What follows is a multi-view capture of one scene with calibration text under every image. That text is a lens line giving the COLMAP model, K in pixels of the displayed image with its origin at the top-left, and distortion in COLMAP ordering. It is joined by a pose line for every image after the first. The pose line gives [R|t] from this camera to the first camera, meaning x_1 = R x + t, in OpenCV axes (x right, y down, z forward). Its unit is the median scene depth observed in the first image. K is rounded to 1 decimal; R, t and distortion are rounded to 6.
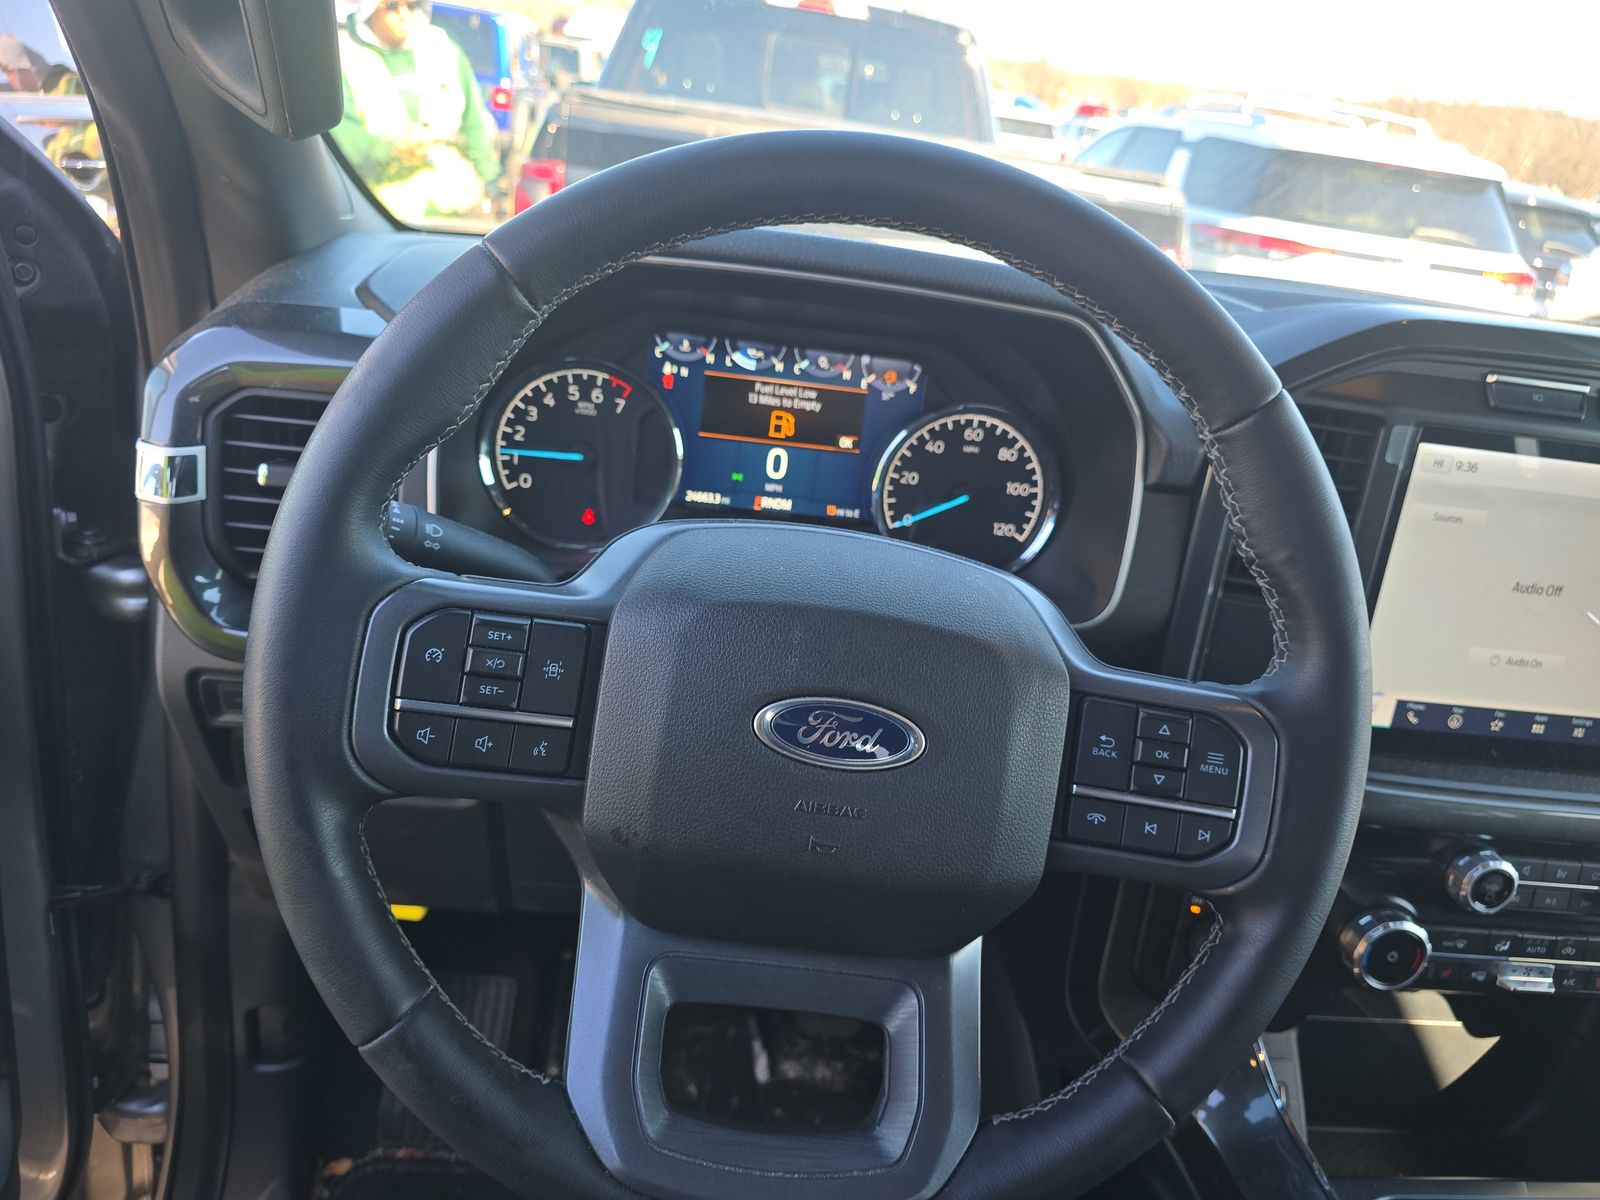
lens RADIAL K [[1063.6, 0, 785.1], [0, 1063.6, 597.8], [0, 0, 1]] dist [0.042709, -0.041600]
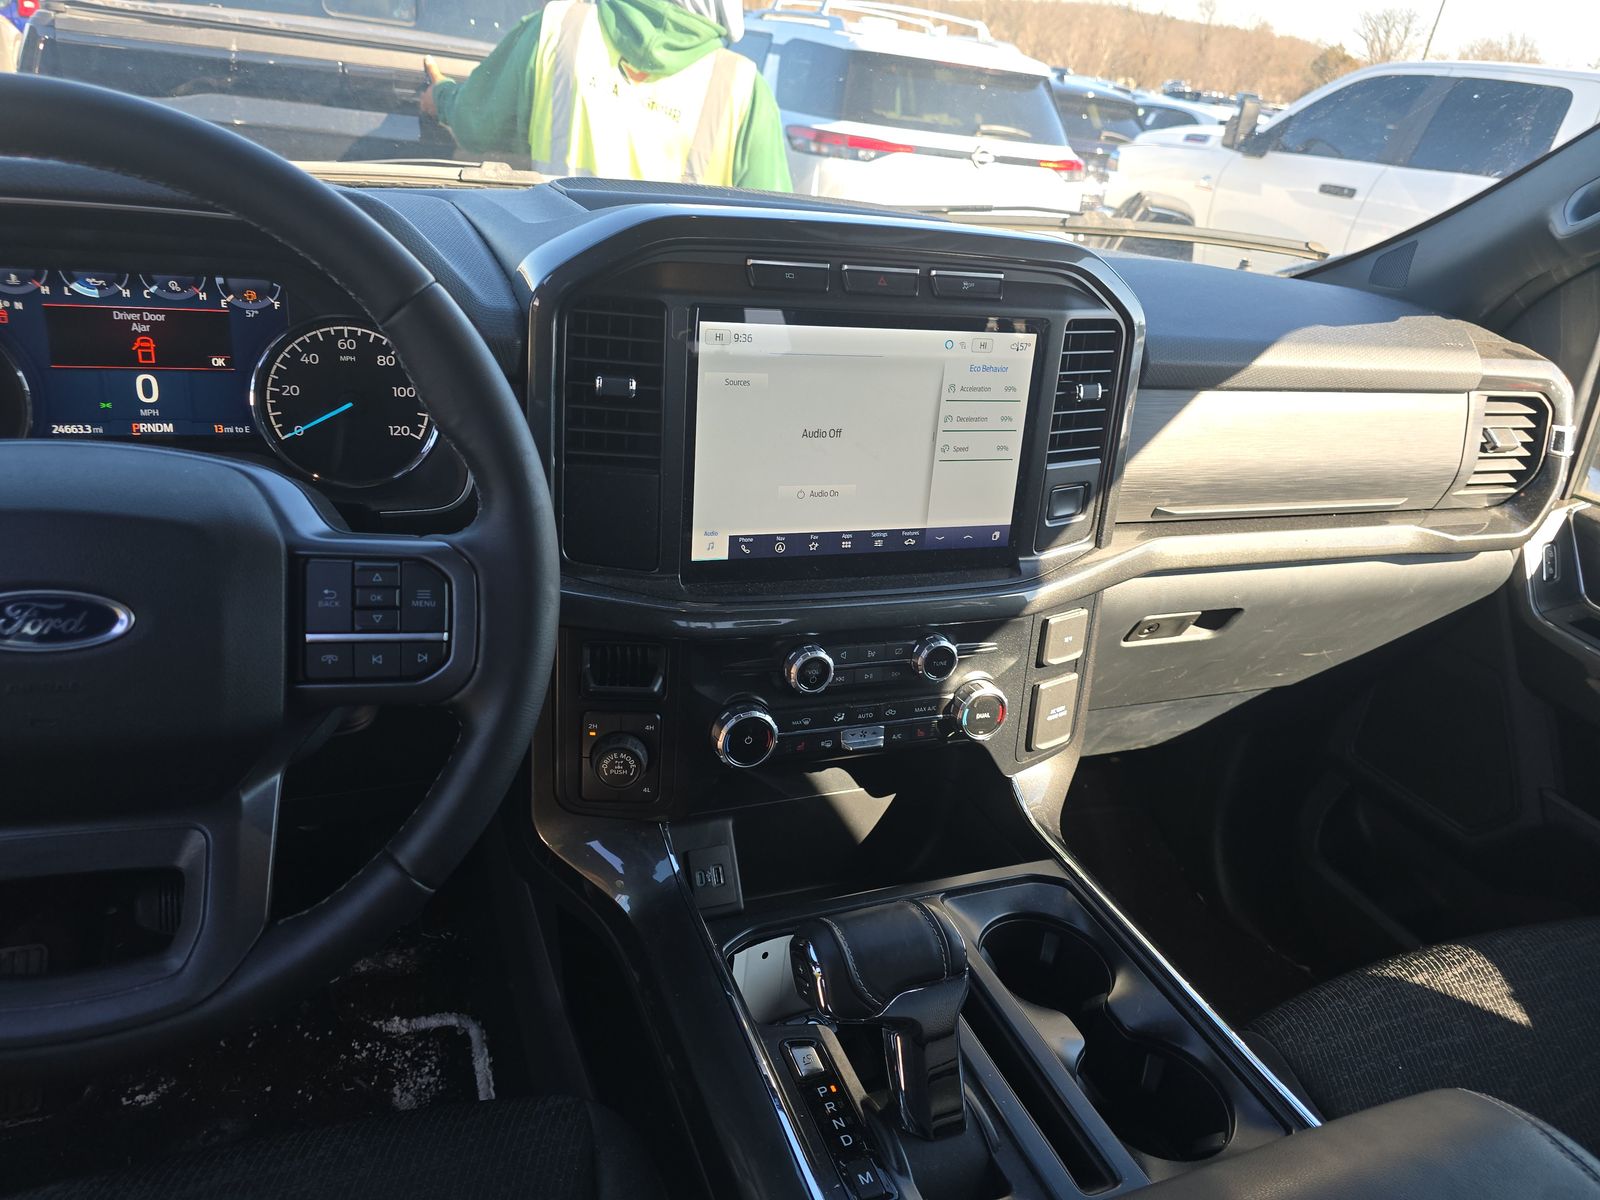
lens RADIAL K [[1063.6, 0, 809.4], [0, 1063.6, 598.4], [0, 0, 1]] dist [0.042709, -0.041600]
pose [[0.954869, -0.148198, 0.257415, 0.309261], [0.128231, 0.987394, 0.092792, 0.059501], [-0.267921, -0.055596, 0.961835, -0.178224]]
